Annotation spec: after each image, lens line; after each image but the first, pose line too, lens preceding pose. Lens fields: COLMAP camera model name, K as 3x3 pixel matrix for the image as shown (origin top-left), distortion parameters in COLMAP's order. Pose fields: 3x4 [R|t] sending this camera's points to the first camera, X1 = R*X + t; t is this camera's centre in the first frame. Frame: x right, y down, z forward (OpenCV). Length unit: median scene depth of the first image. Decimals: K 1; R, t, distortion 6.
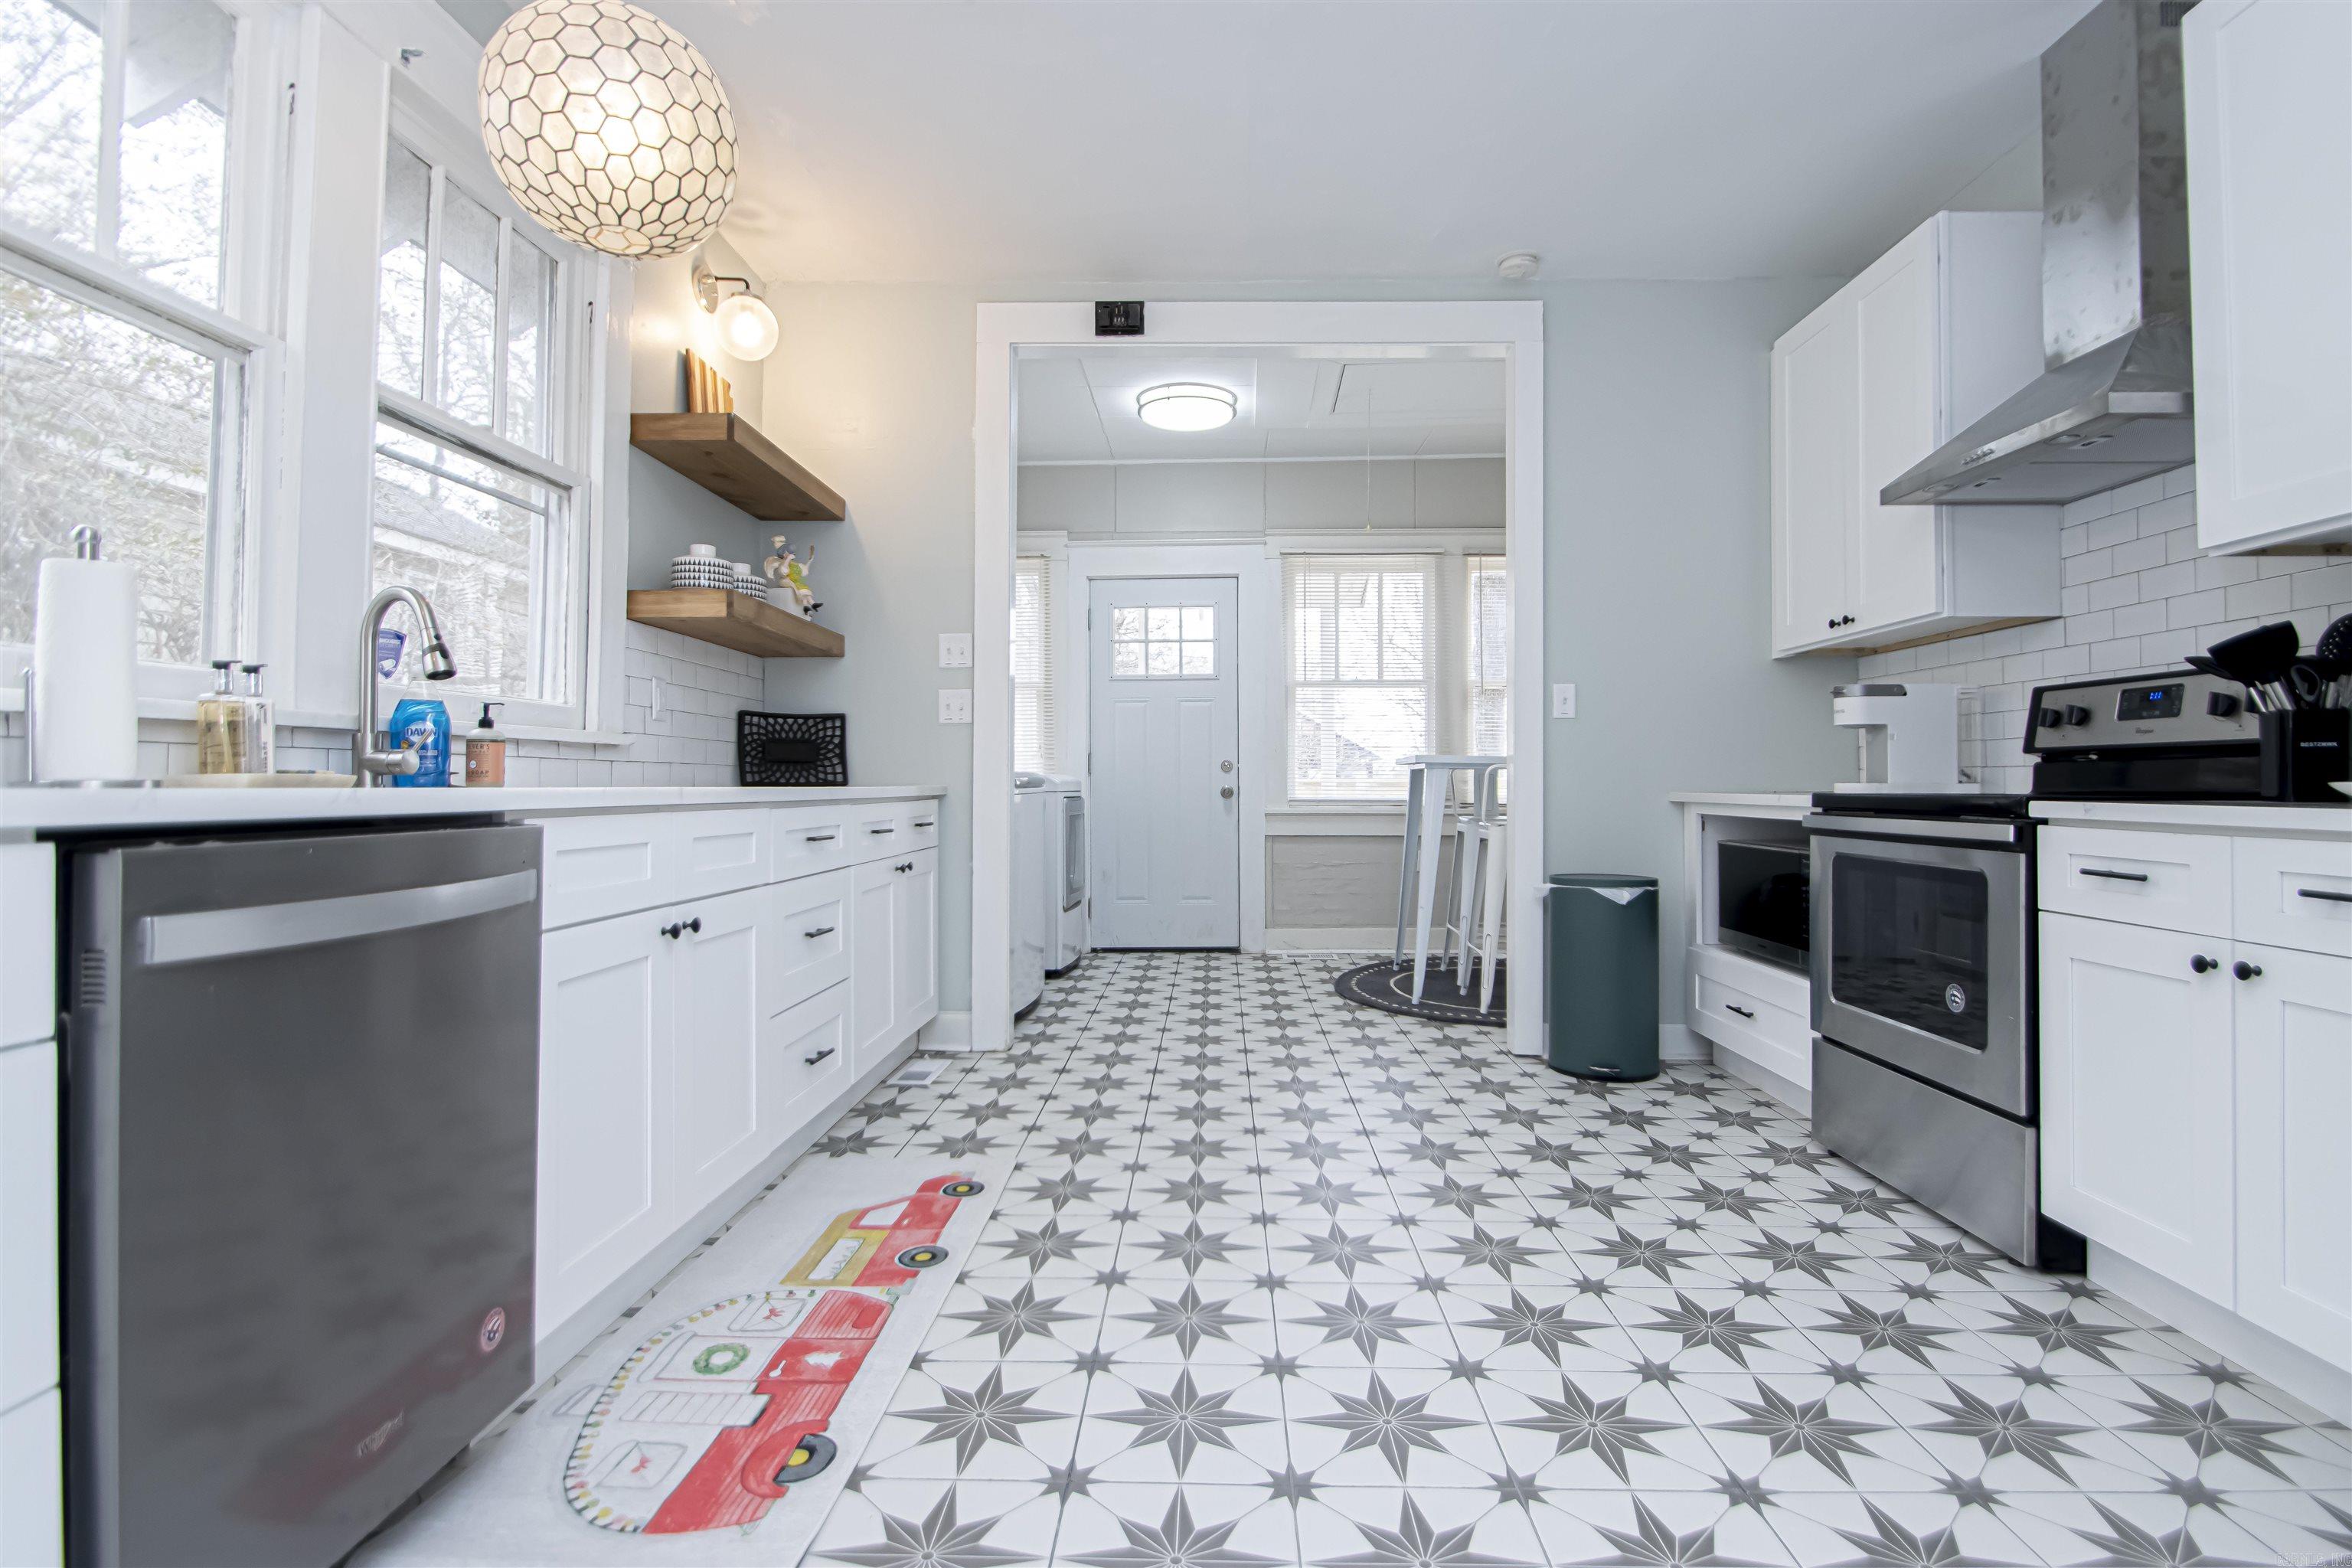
lens RADIAL K [[1116.2, 0, 1218.2], [0, 1116.2, 756.5], [0, 0, 1]] dist [0.001216, 0.000241]
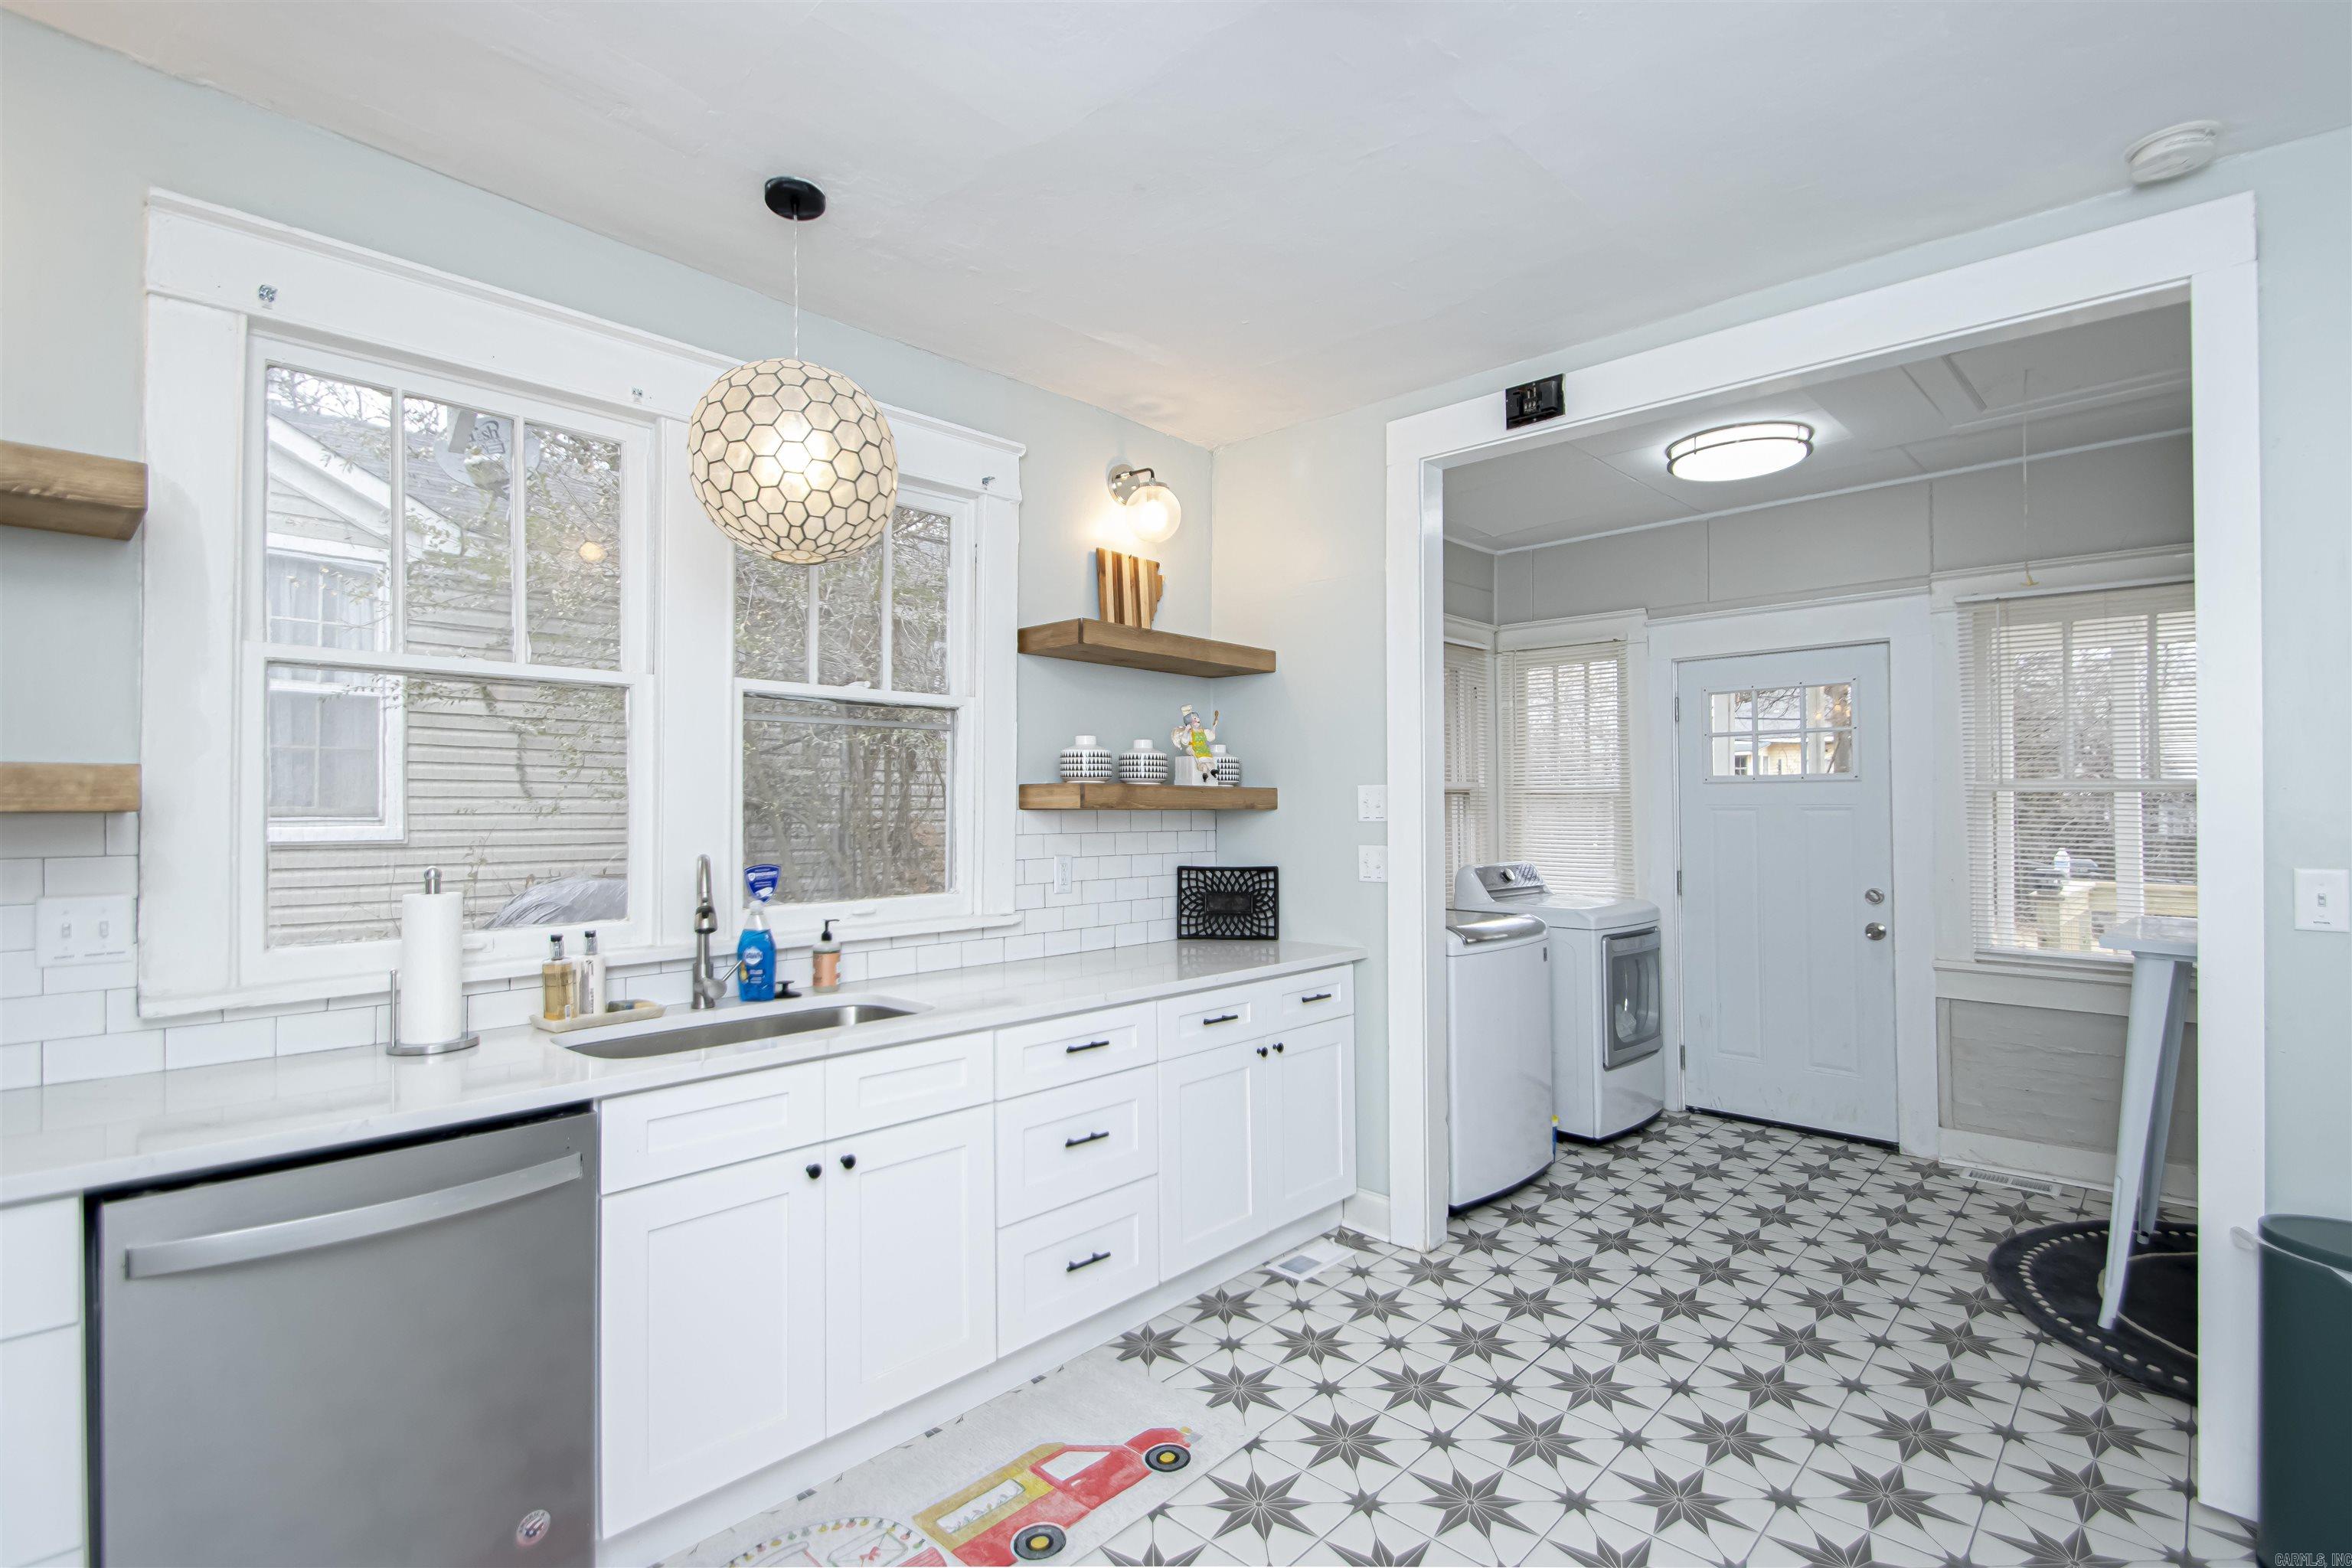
lens RADIAL K [[1104.6, 0, 1178.4], [0, 1104.6, 770.0], [0, 0, 1]] dist [0.014781, -0.013433]
pose [[0.727466, -0.014399, -0.685992, 0.285236], [0.013261, 0.999888, -0.006925, -0.121817], [0.686015, -0.004059, 0.727576, 0.229013]]
